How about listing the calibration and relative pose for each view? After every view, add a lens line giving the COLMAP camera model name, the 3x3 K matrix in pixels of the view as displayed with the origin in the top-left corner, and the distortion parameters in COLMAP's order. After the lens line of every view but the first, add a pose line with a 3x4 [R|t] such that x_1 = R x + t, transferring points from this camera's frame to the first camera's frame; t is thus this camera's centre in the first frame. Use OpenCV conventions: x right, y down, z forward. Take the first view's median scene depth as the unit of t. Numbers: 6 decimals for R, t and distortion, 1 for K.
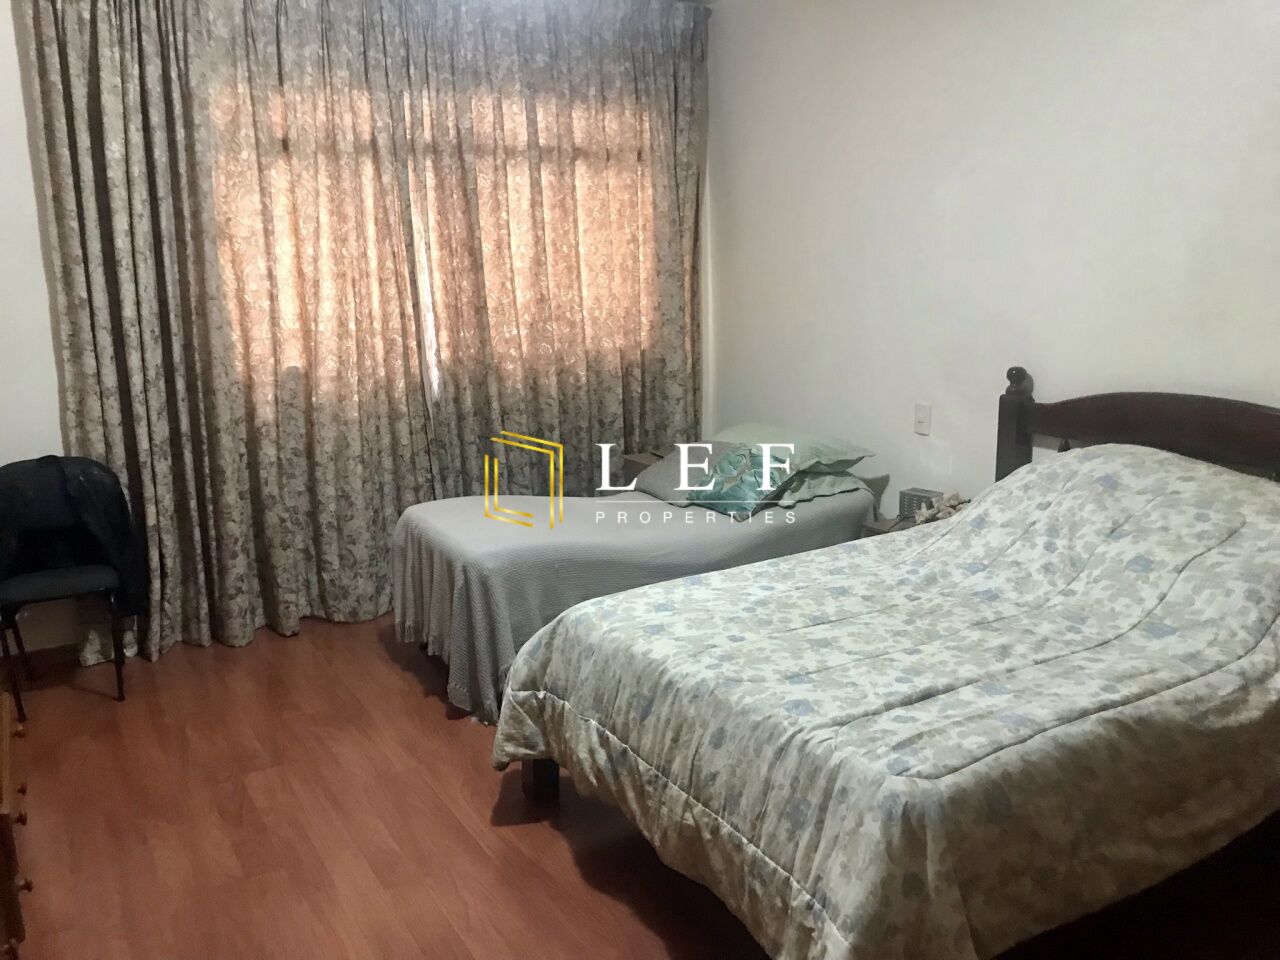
lens RADIAL K [[1042.2, 0, 630.8], [0, 1042.2, 477.1], [0, 0, 1]] dist [0.013691, -0.007225]
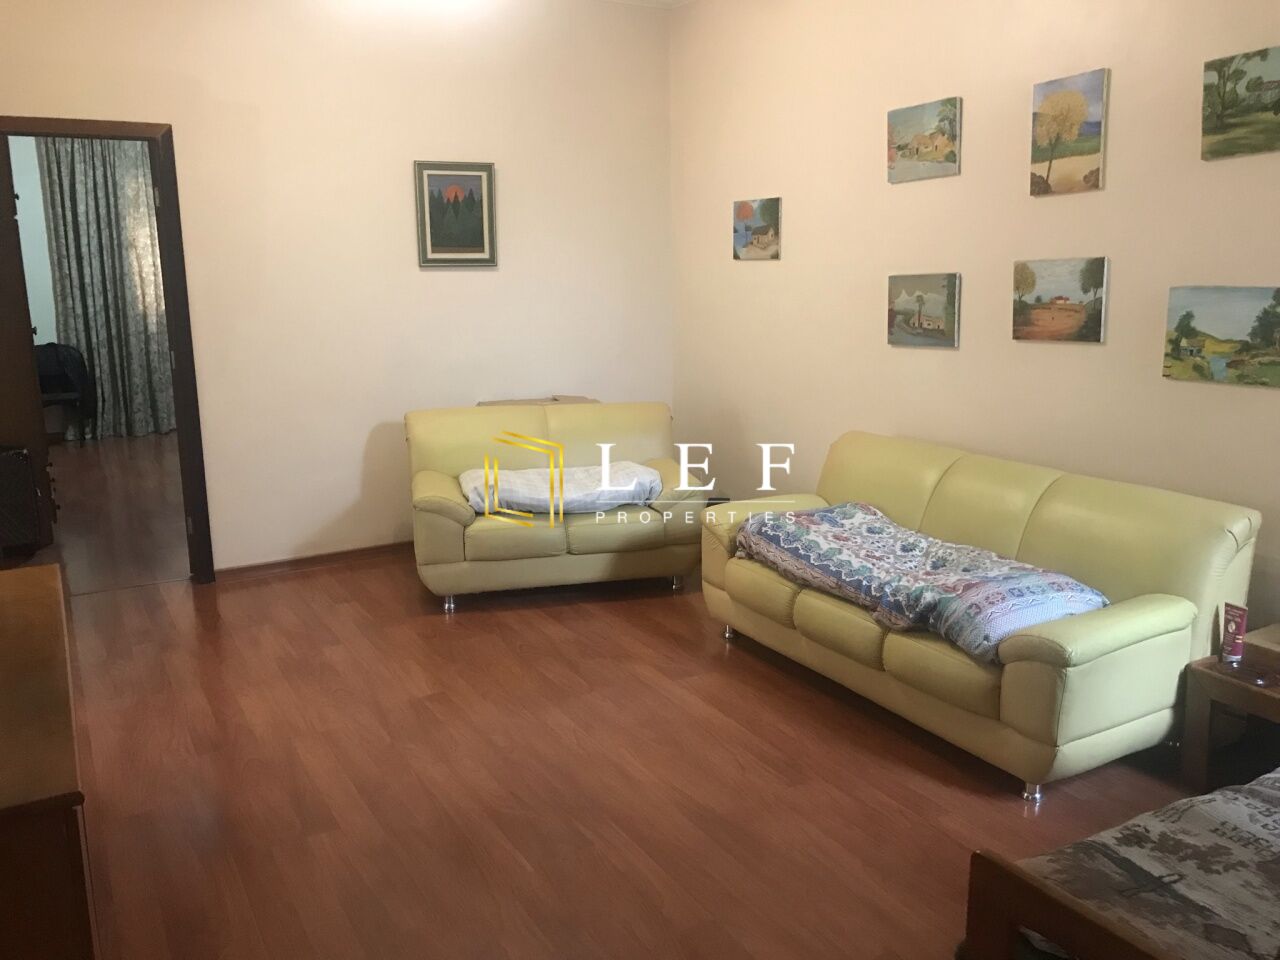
lens RADIAL K [[1042.2, 0, 650.2], [0, 1042.2, 479.8], [0, 0, 1]] dist [0.013691, -0.007225]
pose [[0.999445, 0.013983, 0.030234, 0.646590], [-0.014462, 0.999773, 0.015663, 0.212052], [-0.030009, -0.016091, 0.999420, -1.252285]]
